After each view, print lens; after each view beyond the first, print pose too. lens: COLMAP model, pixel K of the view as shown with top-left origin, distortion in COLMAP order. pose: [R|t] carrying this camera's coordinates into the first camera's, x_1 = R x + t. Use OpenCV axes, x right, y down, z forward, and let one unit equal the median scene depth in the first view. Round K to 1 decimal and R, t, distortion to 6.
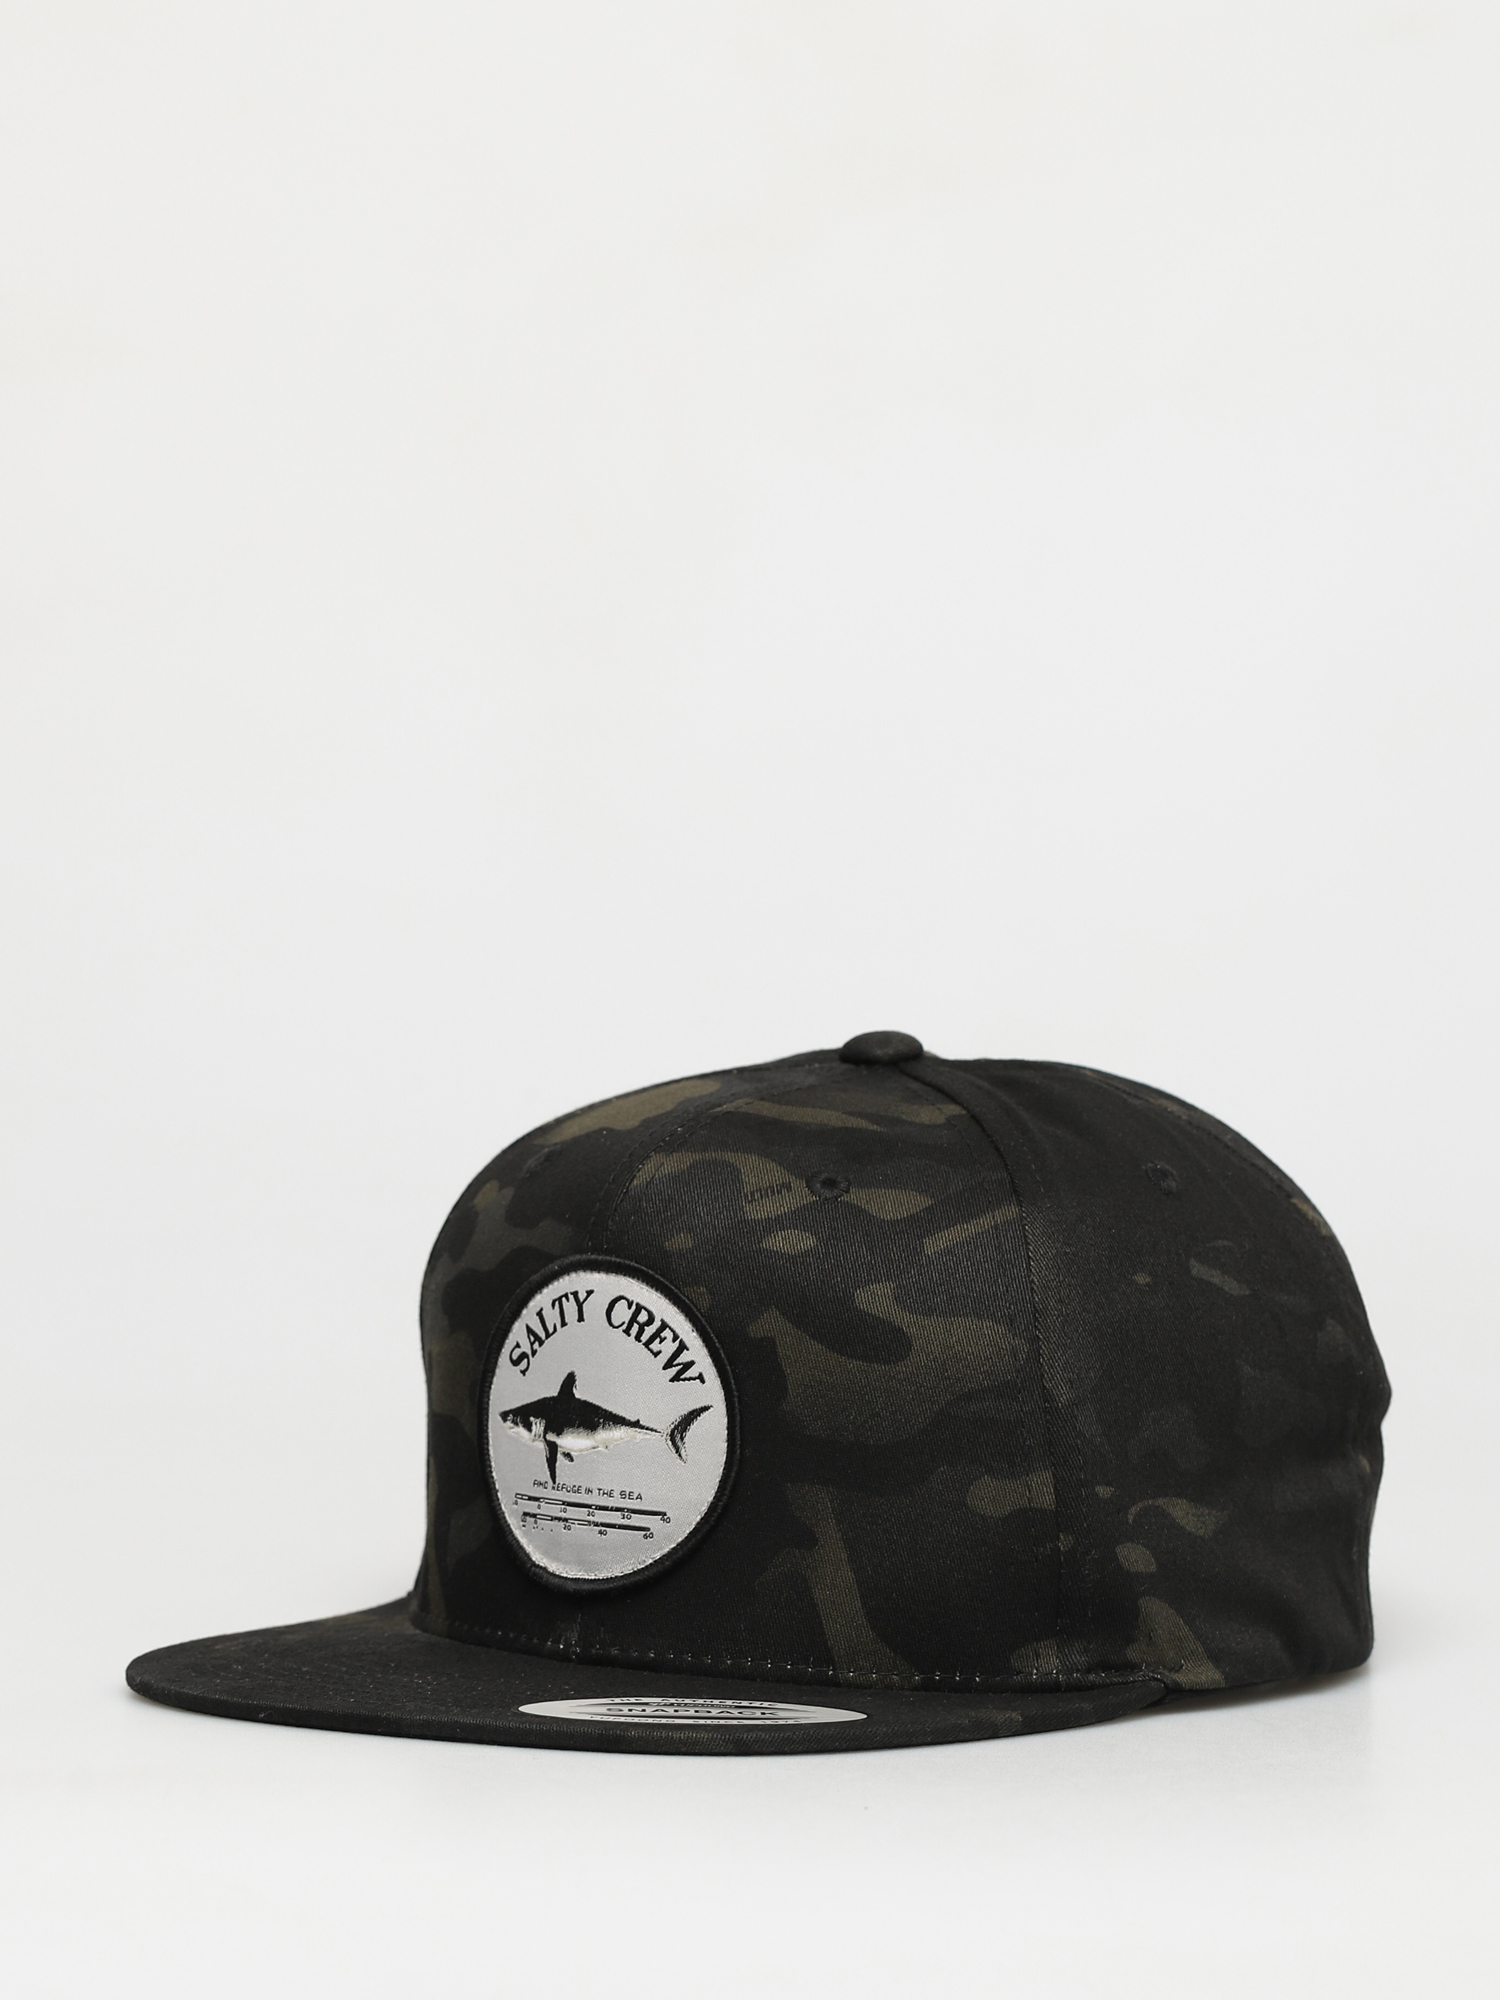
lens RADIAL K [[6976.5, 0, 750.2], [0, 6976.5, 999.7], [0, 0, 1]] dist [-0.282526, 0.000000]
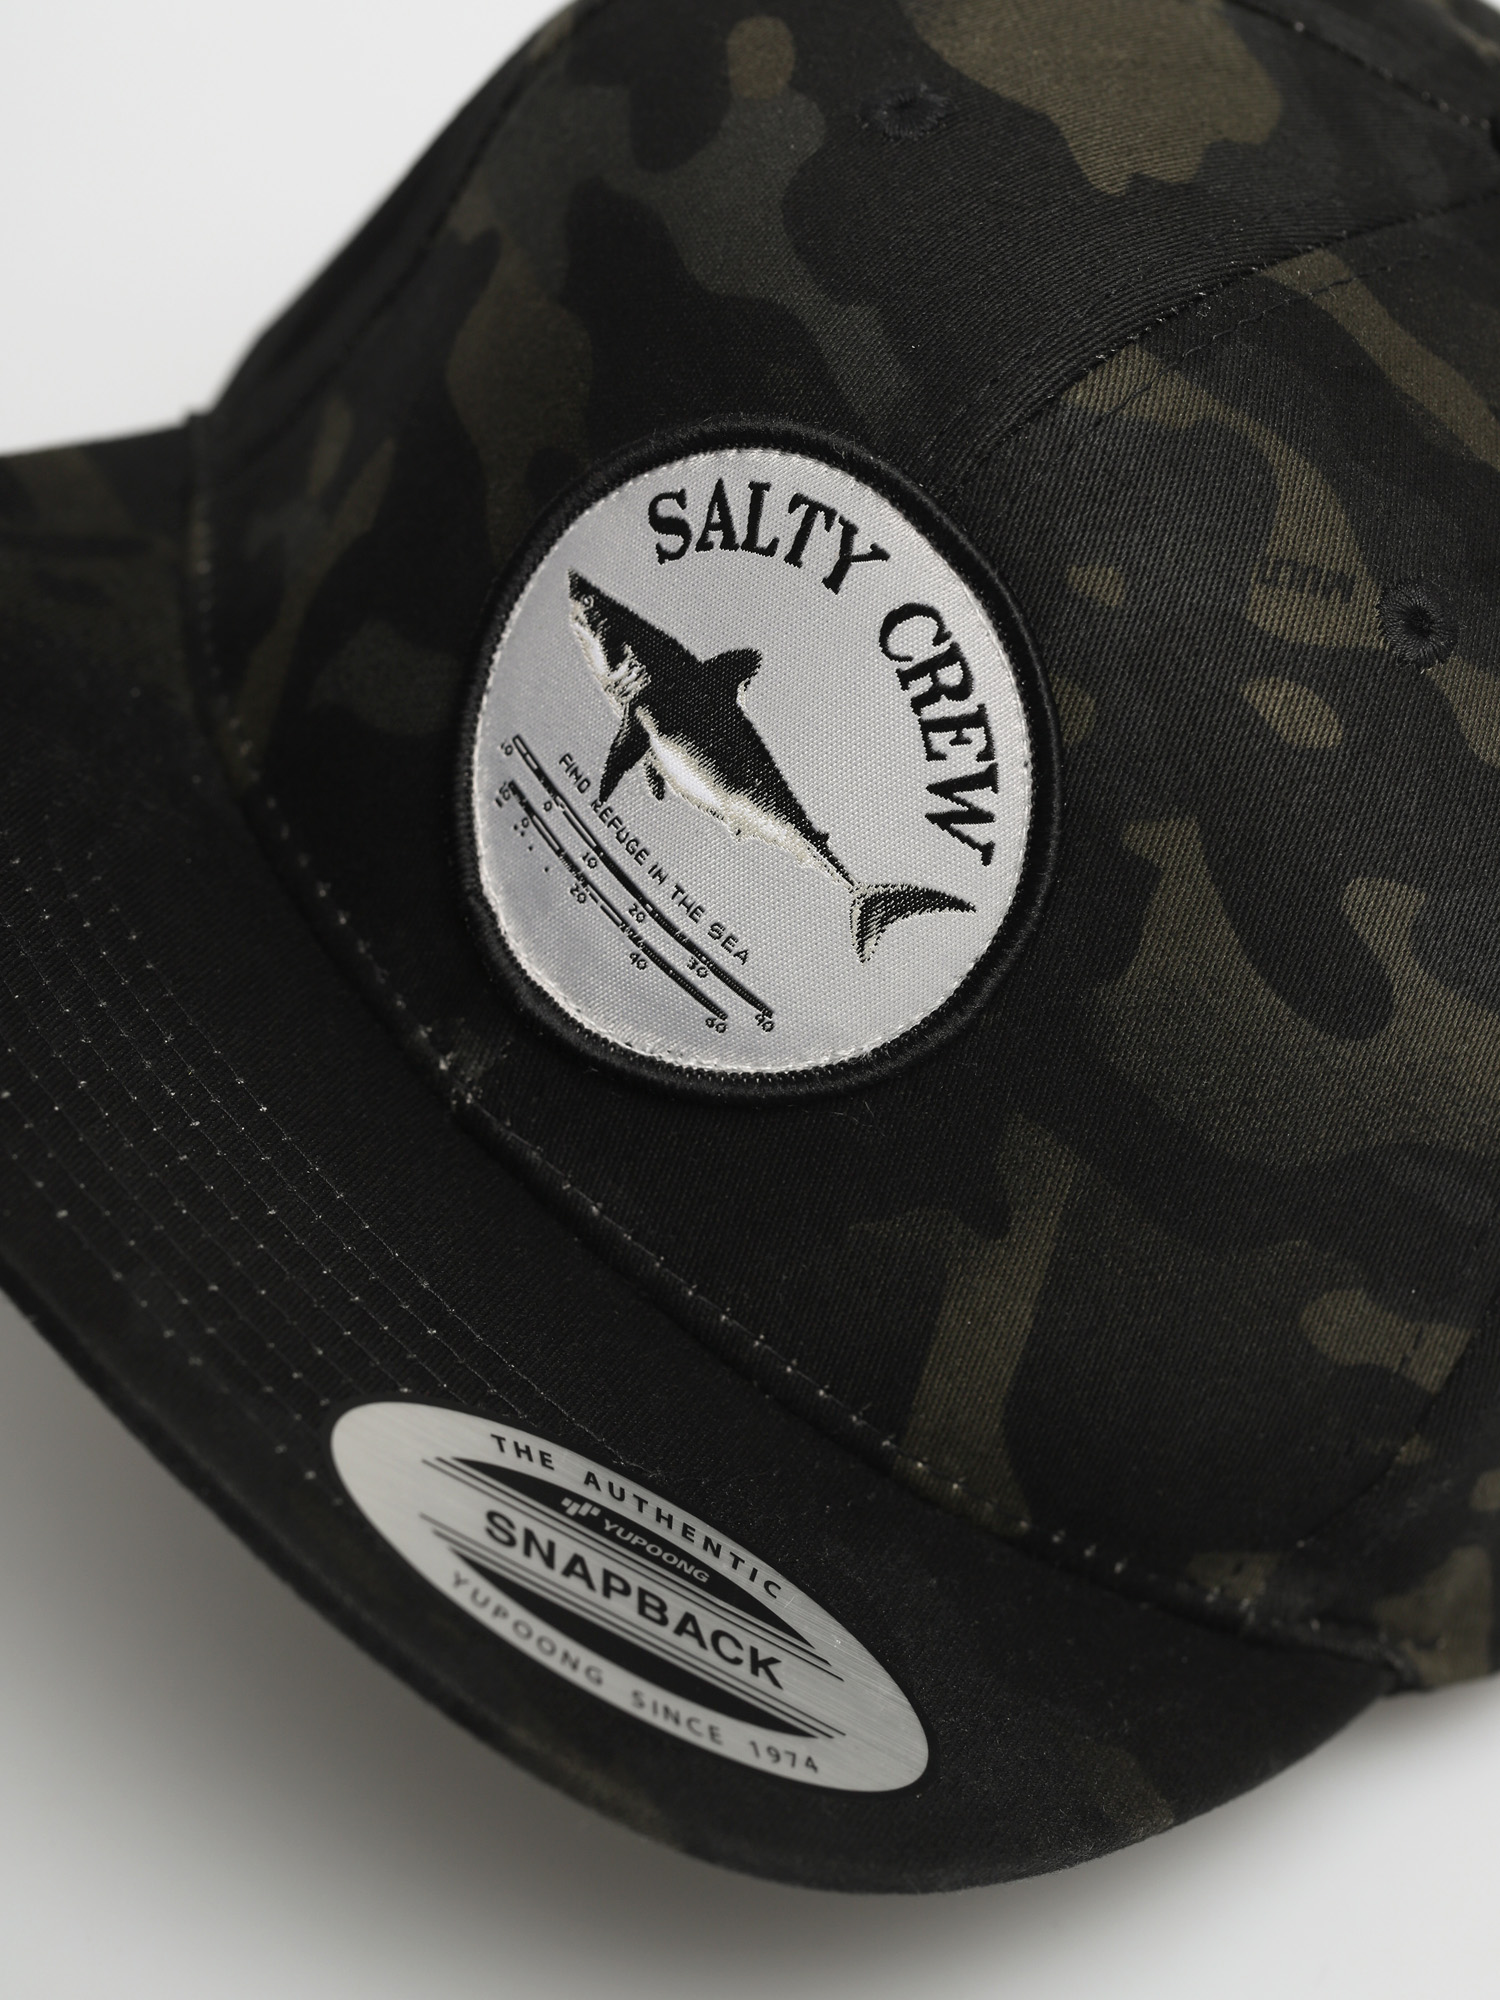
lens RADIAL K [[6976.5, 0, 749.5], [0, 6976.5, 1000.0], [0, 0, 1]] dist [-0.282526, 0.000000]
pose [[0.846343, 0.470558, 0.249557, -0.135982], [-0.532445, 0.760041, 0.372613, -0.108503], [-0.014338, -0.448234, 0.893801, 0.562178]]
